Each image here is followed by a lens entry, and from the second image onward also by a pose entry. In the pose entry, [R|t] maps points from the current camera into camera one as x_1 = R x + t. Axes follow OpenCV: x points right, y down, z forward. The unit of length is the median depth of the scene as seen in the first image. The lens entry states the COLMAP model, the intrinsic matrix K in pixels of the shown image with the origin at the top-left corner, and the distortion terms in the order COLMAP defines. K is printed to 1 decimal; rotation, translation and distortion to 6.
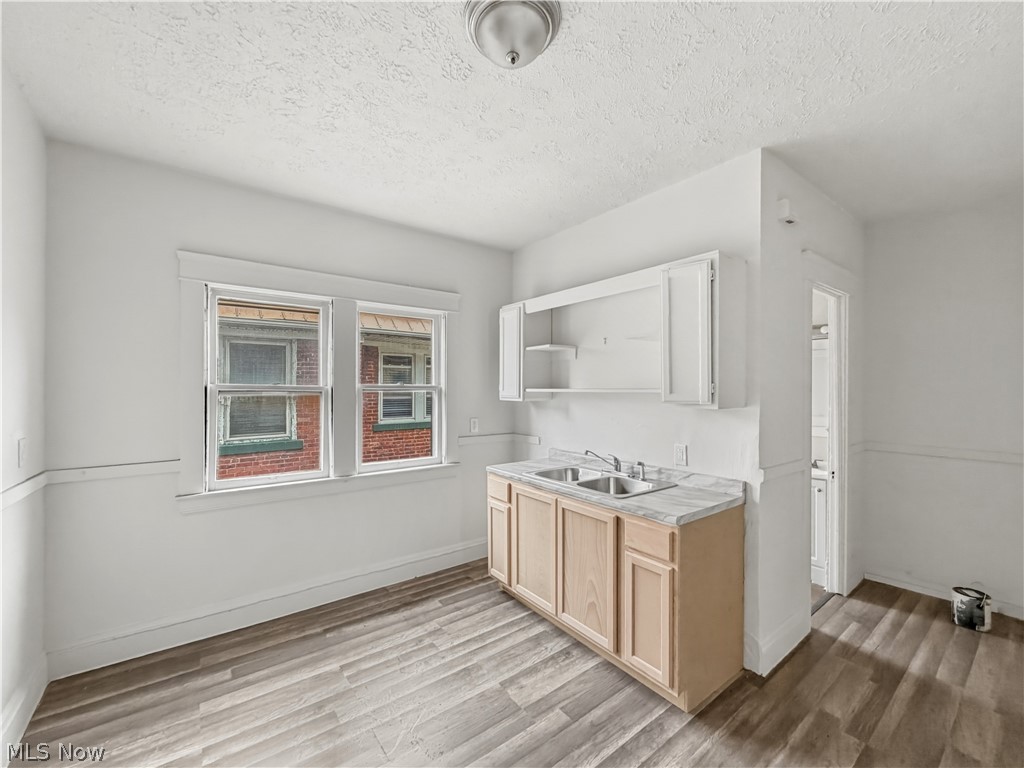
lens RADIAL K [[416.6, 0, 517.8], [0, 416.6, 391.2], [0, 0, 1]] dist [0.000033, -0.000204]
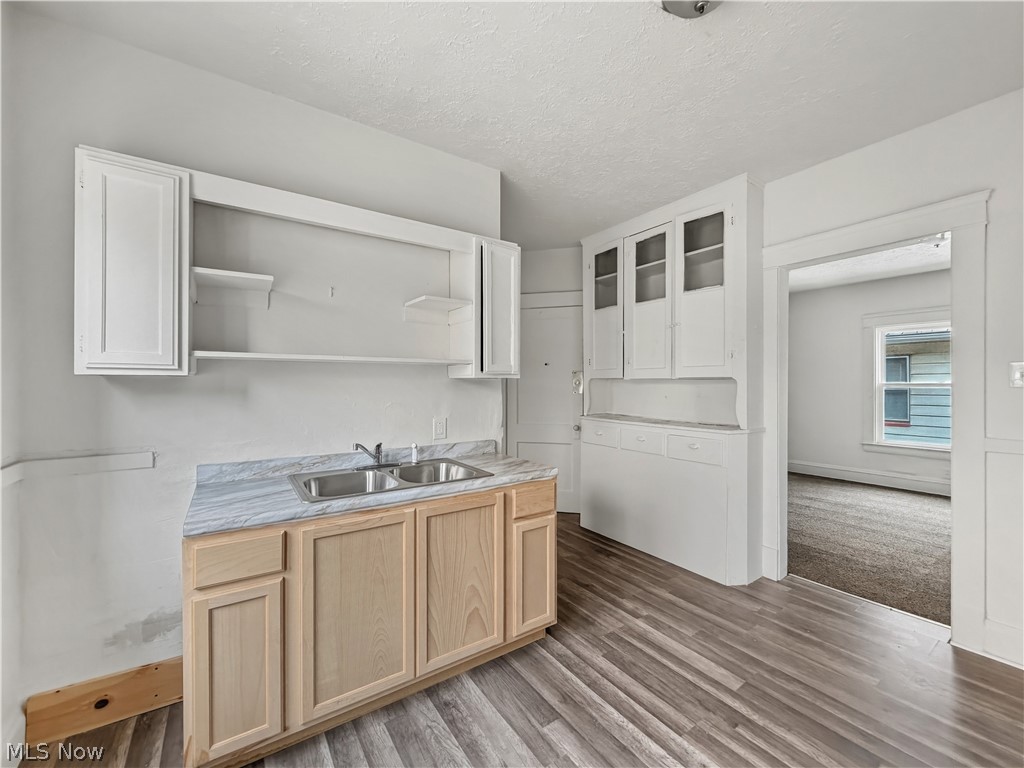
lens RADIAL K [[416.6, 0, 498.0], [0, 416.6, 382.7], [0, 0, 1]] dist [0.000033, -0.000204]
pose [[0.073349, -0.005108, 0.997293, -0.606584], [0.004955, 0.999976, 0.004757, 0.042321], [-0.997294, 0.004592, 0.073372, 0.826873]]
